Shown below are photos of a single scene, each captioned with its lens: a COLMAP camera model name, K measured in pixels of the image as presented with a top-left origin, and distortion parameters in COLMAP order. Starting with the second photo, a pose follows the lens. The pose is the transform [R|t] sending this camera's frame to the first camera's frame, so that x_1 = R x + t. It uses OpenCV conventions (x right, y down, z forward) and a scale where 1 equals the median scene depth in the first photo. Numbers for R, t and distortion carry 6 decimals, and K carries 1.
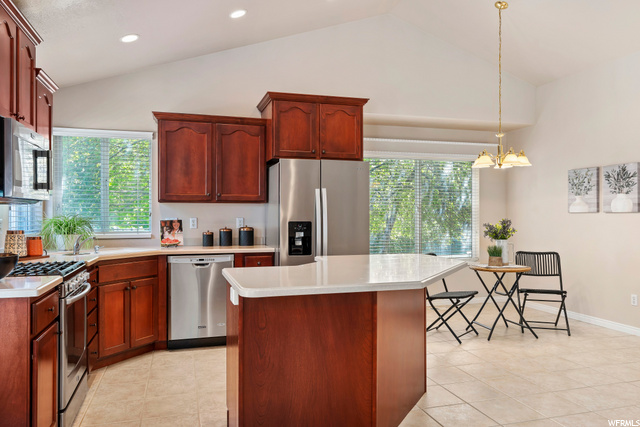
lens RADIAL K [[471.7, 0, 316.6], [0, 471.7, 209.1], [0, 0, 1]] dist [-0.026677, -0.000421]
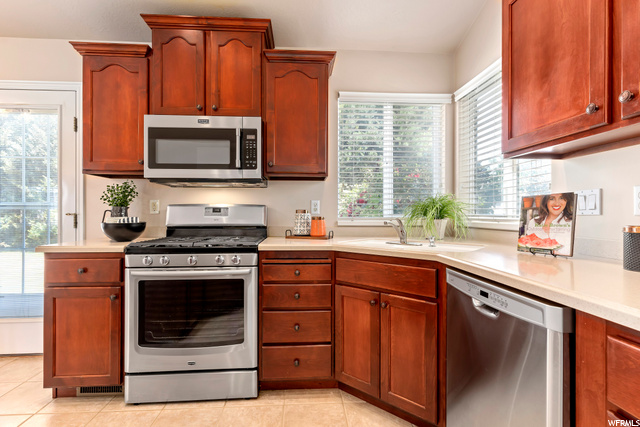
lens RADIAL K [[305.3, 0, 317.9], [0, 305.3, 213.4], [0, 0, 1]] dist [0.004271, 0.000657]
pose [[-0.220707, 0.002636, -0.975337, 0.019827], [0.011027, 0.999939, 0.000207, 0.039323], [0.975278, -0.010710, -0.220723, 0.867164]]
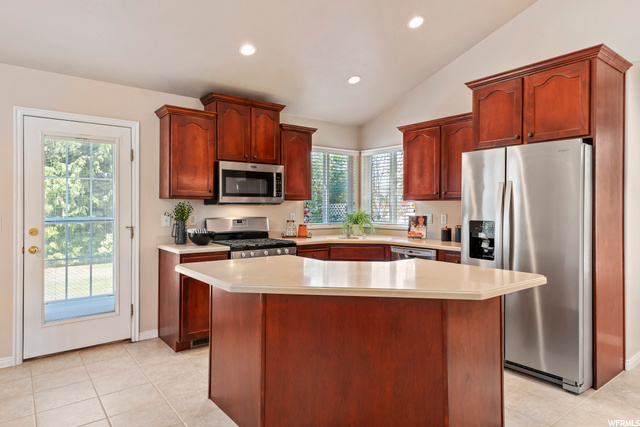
lens RADIAL K [[391.7, 0, 321.8], [0, 391.7, 207.0], [0, 0, 1]] dist [0.022107, 0.004218]
pose [[0.370806, 0.000573, -0.928710, 0.514873], [0.008761, 0.999953, 0.004115, -0.004966], [0.928669, -0.009662, 0.370784, 0.425288]]
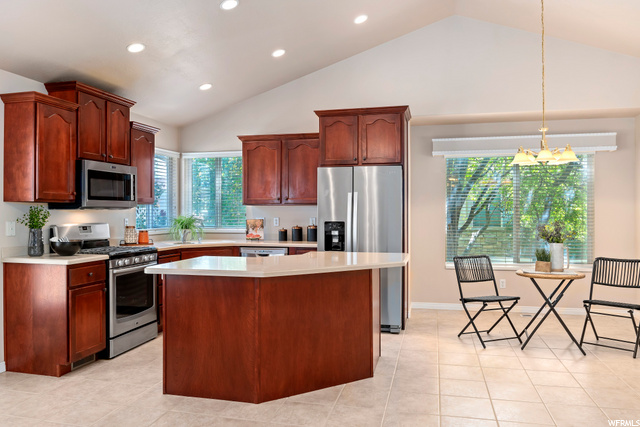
lens RADIAL K [[471.7, 0, 315.9], [0, 471.7, 212.2], [0, 0, 1]] dist [-0.026677, -0.000421]
pose [[0.864709, -0.001068, -0.502272, 0.479271], [0.007895, 0.999903, 0.011466, -0.009462], [0.502212, -0.013880, 0.864633, -0.016949]]
